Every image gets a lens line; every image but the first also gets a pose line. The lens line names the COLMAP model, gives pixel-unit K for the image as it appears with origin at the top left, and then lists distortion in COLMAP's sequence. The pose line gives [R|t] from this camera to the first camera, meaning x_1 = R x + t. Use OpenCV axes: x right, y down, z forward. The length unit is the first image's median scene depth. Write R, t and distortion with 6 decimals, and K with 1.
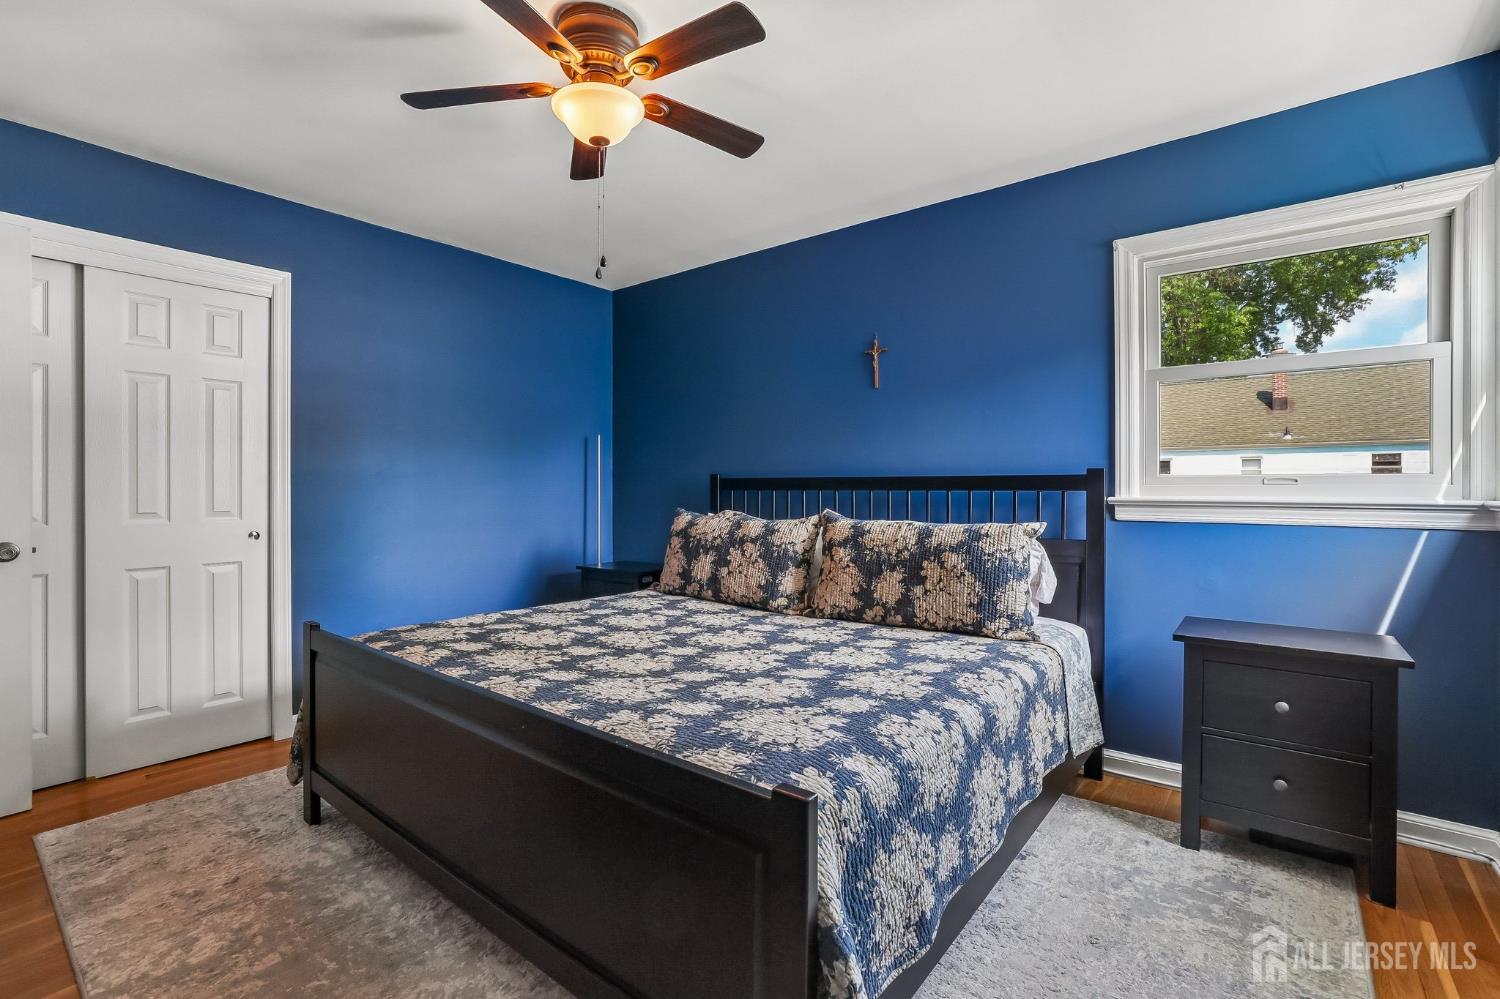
lens RADIAL K [[678.7, 0, 754.9], [0, 678.7, 501.9], [0, 0, 1]] dist [-0.024361, 0.004929]
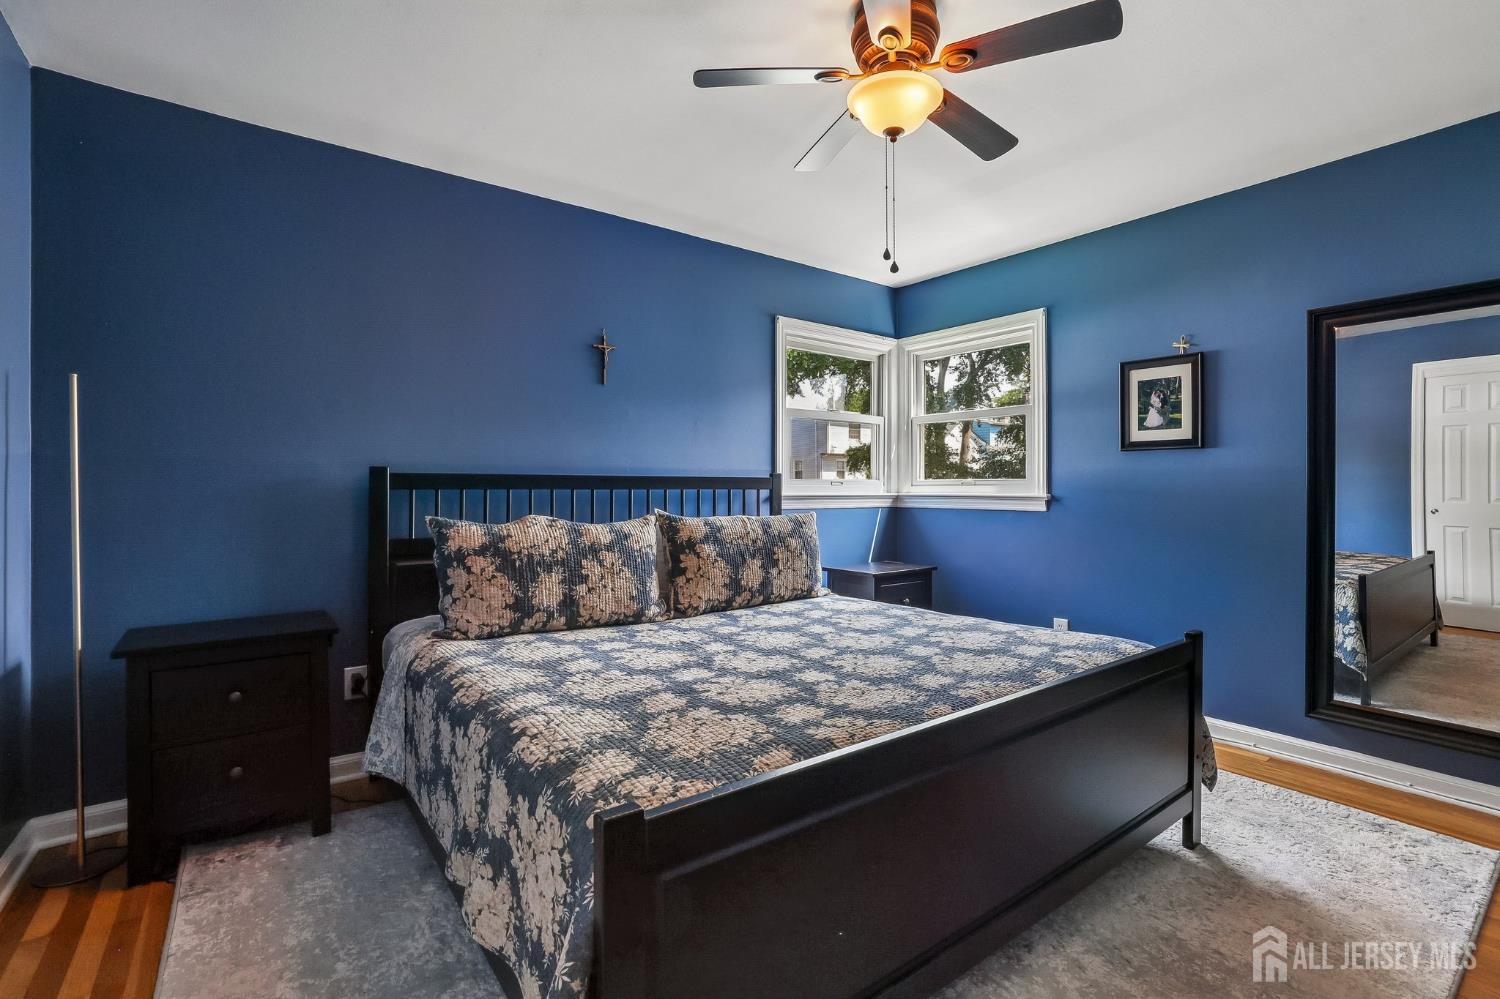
lens RADIAL K [[678.7, 0, 742.7], [0, 678.7, 488.9], [0, 0, 1]] dist [-0.024361, 0.004929]
pose [[0.271677, -0.002924, 0.962384, -0.814896], [0.015464, 0.999880, -0.001327, -0.014749], [-0.962264, 0.015243, 0.271689, 0.622836]]
